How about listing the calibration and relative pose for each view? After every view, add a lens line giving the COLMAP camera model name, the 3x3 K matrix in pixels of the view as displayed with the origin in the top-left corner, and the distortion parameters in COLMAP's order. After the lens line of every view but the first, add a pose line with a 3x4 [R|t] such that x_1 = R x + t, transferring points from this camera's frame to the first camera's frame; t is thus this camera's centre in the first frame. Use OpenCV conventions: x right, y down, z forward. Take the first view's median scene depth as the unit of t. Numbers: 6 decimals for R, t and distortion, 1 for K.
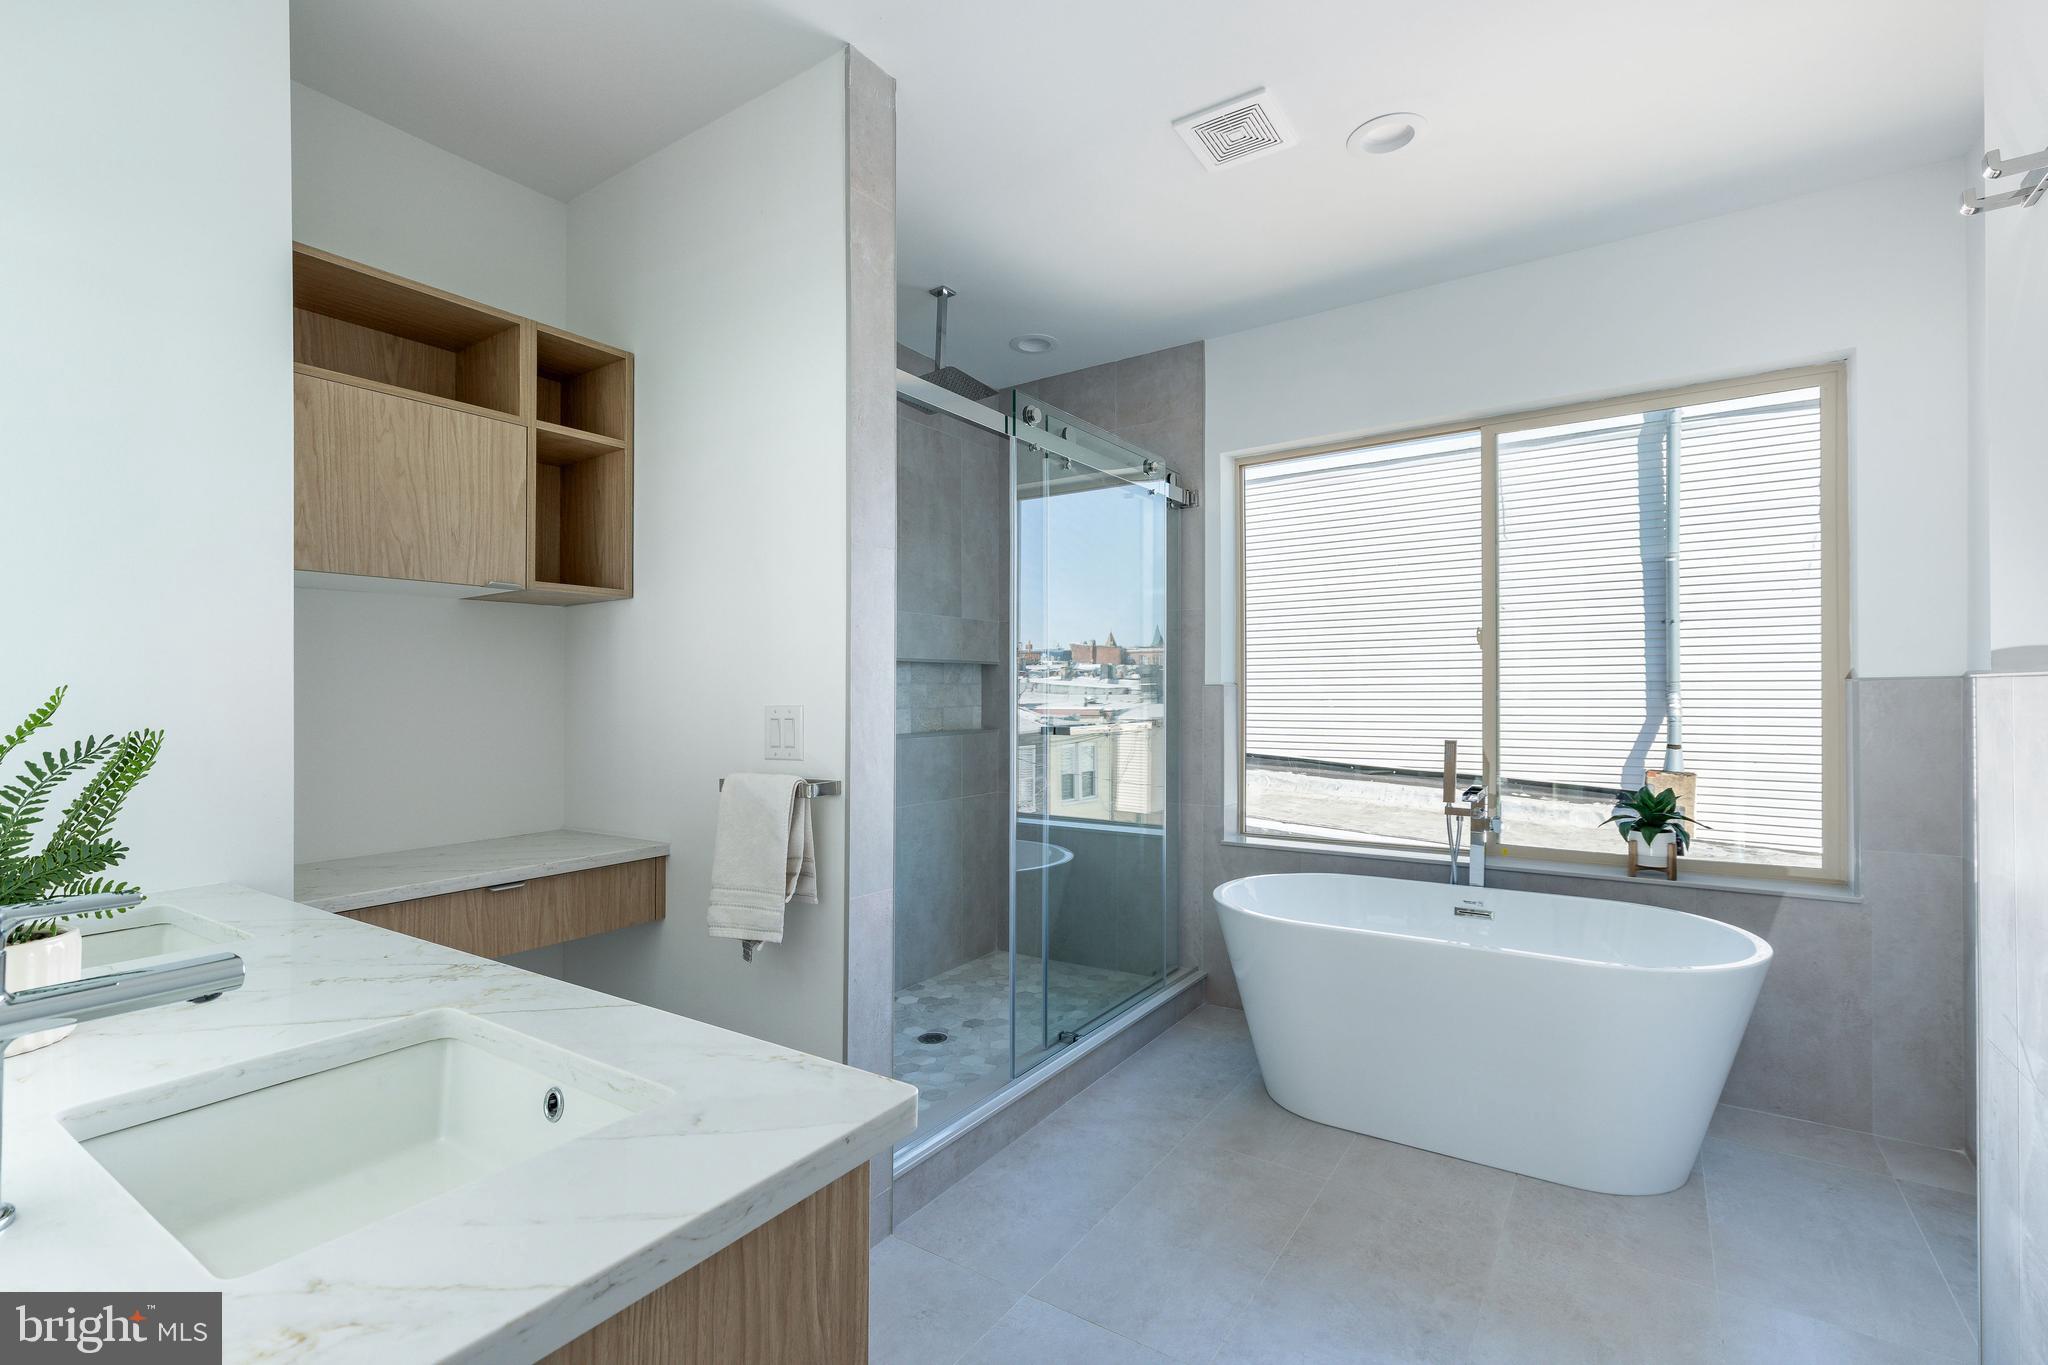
lens RADIAL K [[932.2, 0, 1015.8], [0, 932.2, 692.5], [0, 0, 1]] dist [0.004030, -0.000180]
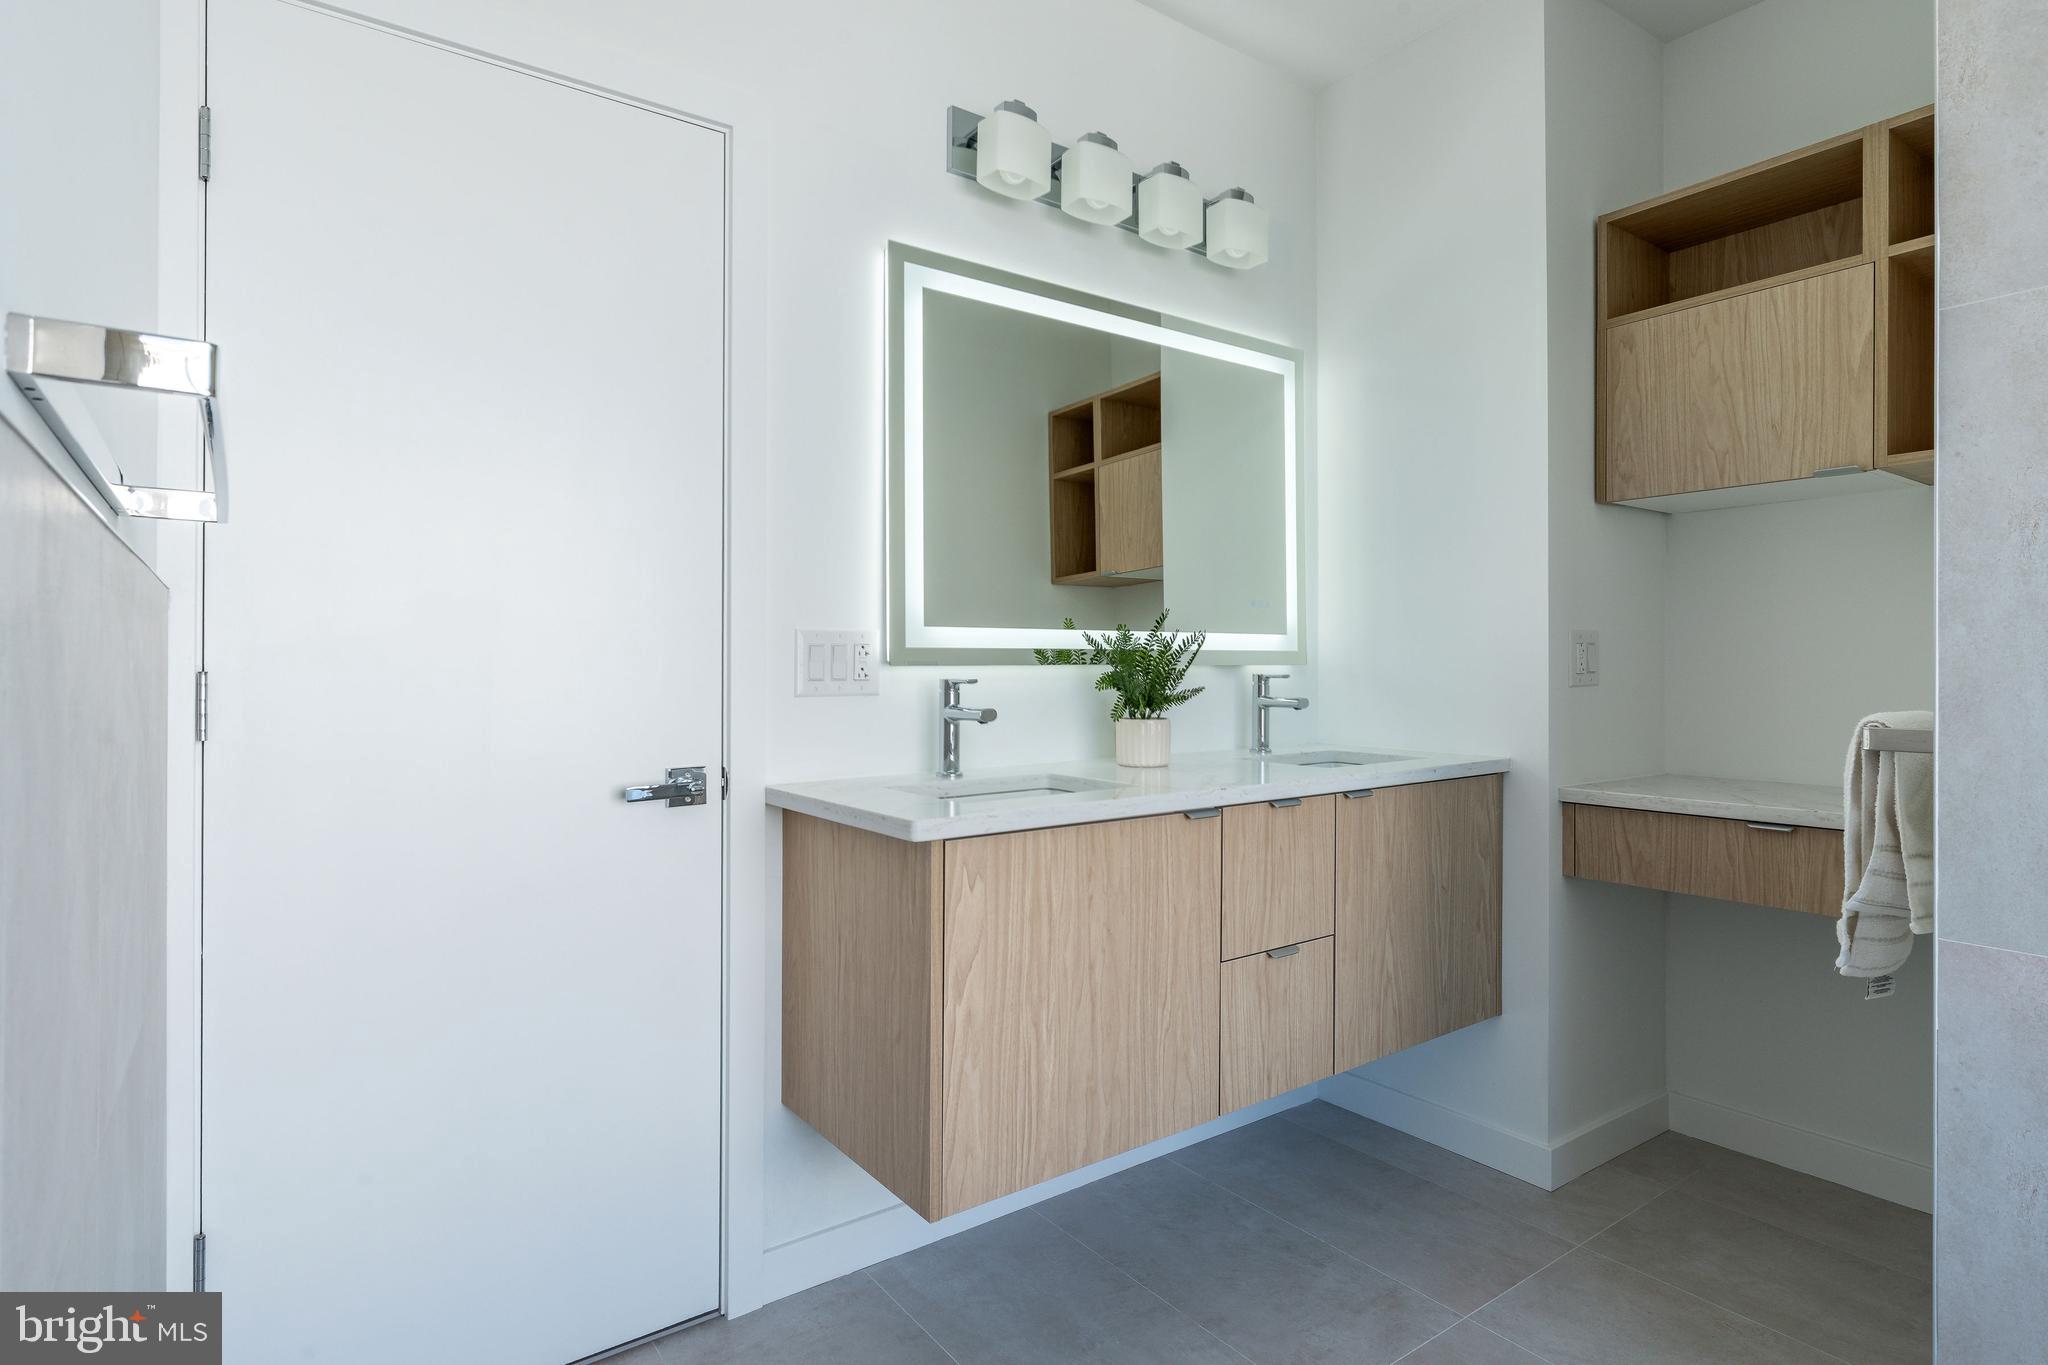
lens RADIAL K [[1071.4, 0, 1012.8], [0, 1071.4, 666.4], [0, 0, 1]] dist [-0.001329, -0.001026]
pose [[-0.345896, 0.005465, -0.938257, 0.630547], [0.002560, 0.999985, 0.004881, 0.054278], [0.938269, -0.000714, -0.345905, 0.694014]]
